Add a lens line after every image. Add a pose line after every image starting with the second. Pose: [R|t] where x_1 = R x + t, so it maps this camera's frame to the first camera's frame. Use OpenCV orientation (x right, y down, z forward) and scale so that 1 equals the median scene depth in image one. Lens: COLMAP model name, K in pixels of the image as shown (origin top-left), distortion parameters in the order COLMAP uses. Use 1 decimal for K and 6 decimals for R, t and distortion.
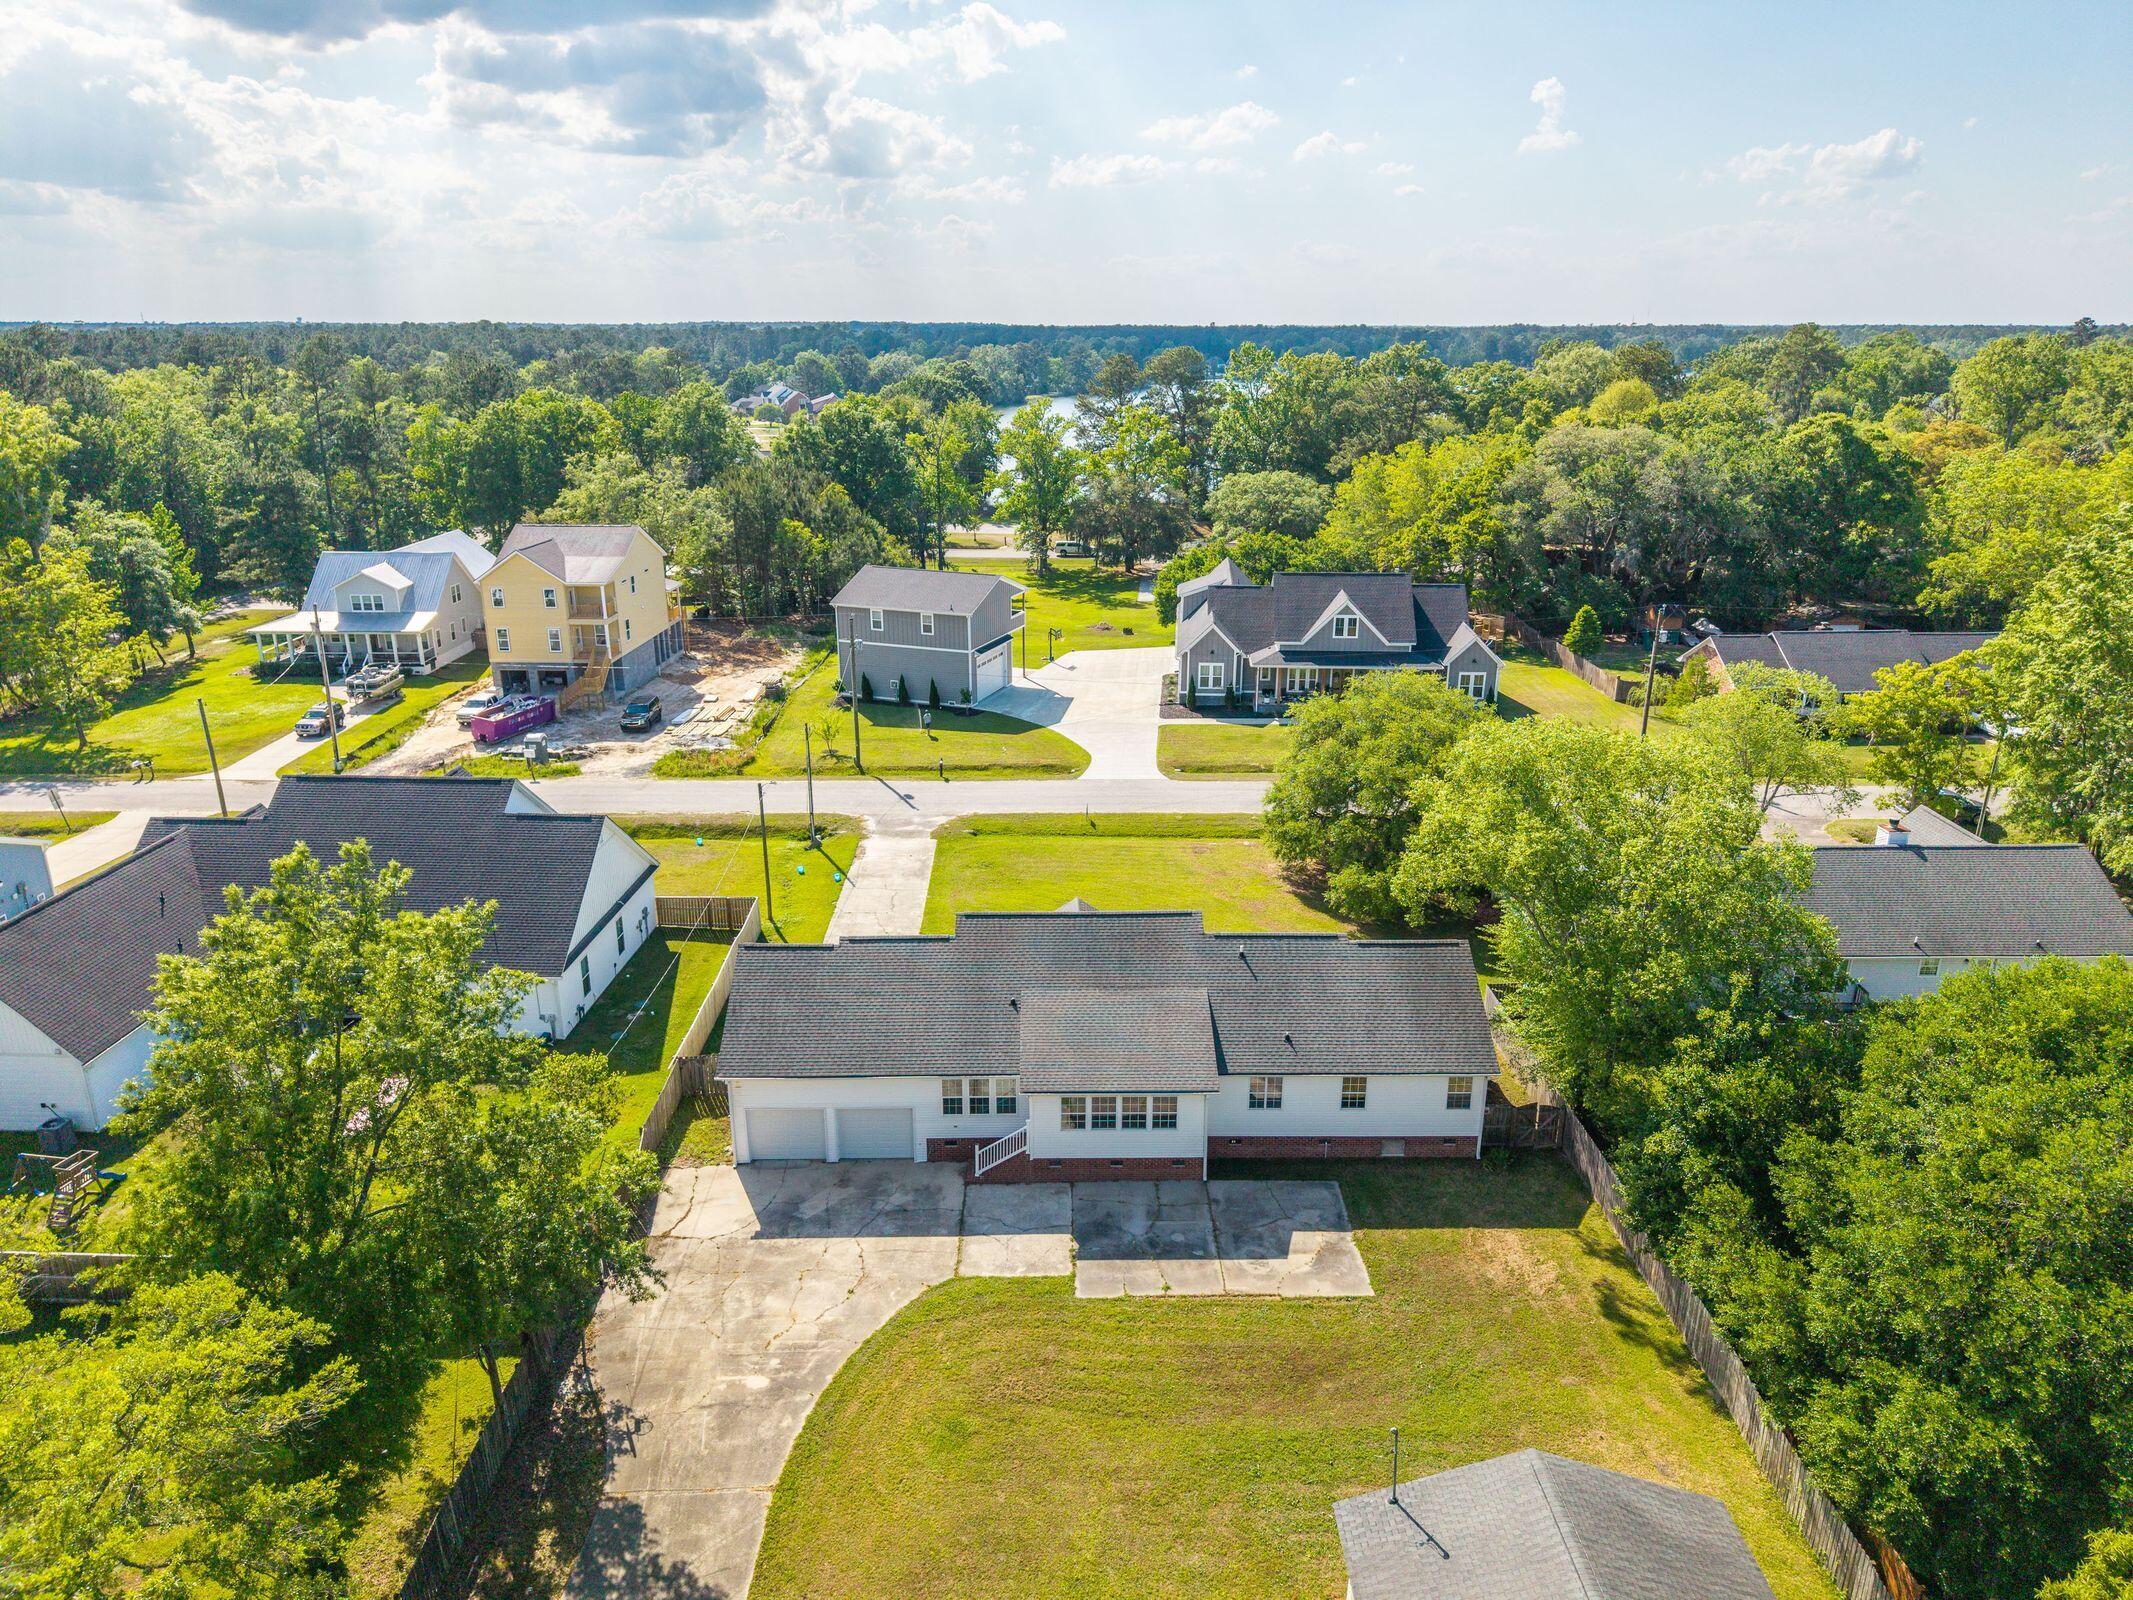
lens RADIAL K [[1466.4, 0, 1049.2], [0, 1466.4, 787.7], [0, 0, 1]] dist [0.041132, -0.023215]
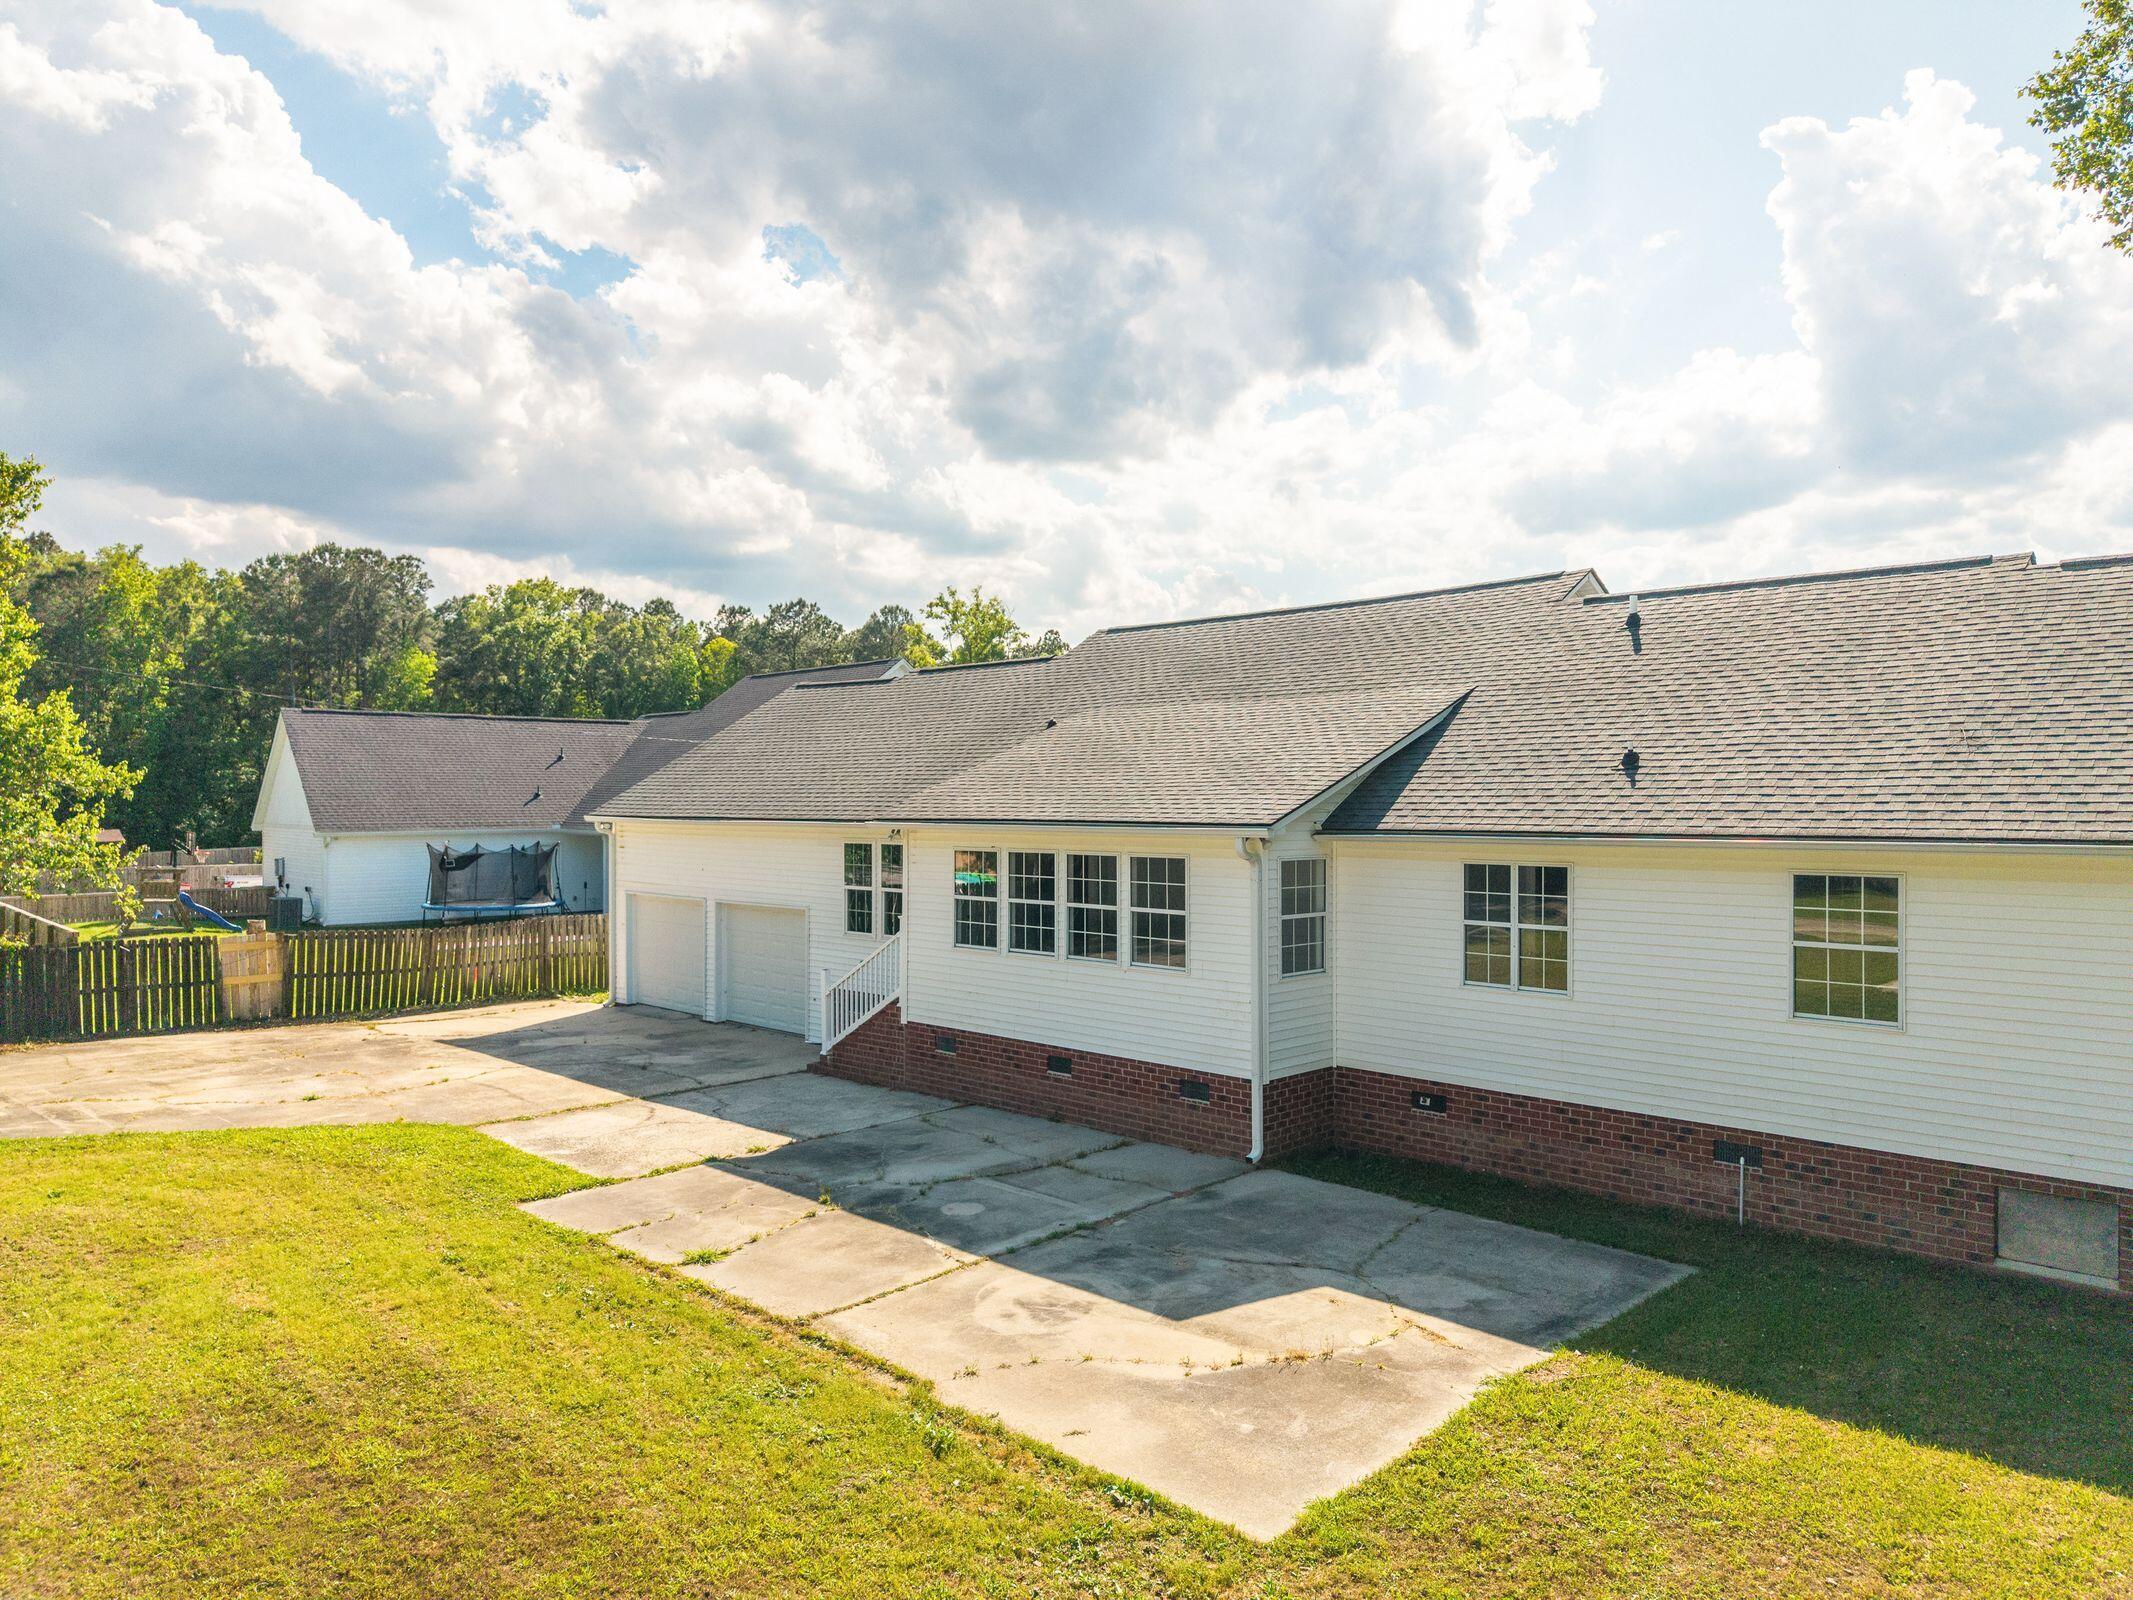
lens RADIAL K [[1466.4, 0, 1057.1], [0, 1466.4, 836.7], [0, 0, 1]] dist [0.041132, -0.023215]
pose [[0.705362, 0.023942, -0.708442, 0.291703], [-0.222906, 0.956220, -0.189621, 0.268875], [0.672887, 0.291668, 0.679818, 0.742287]]
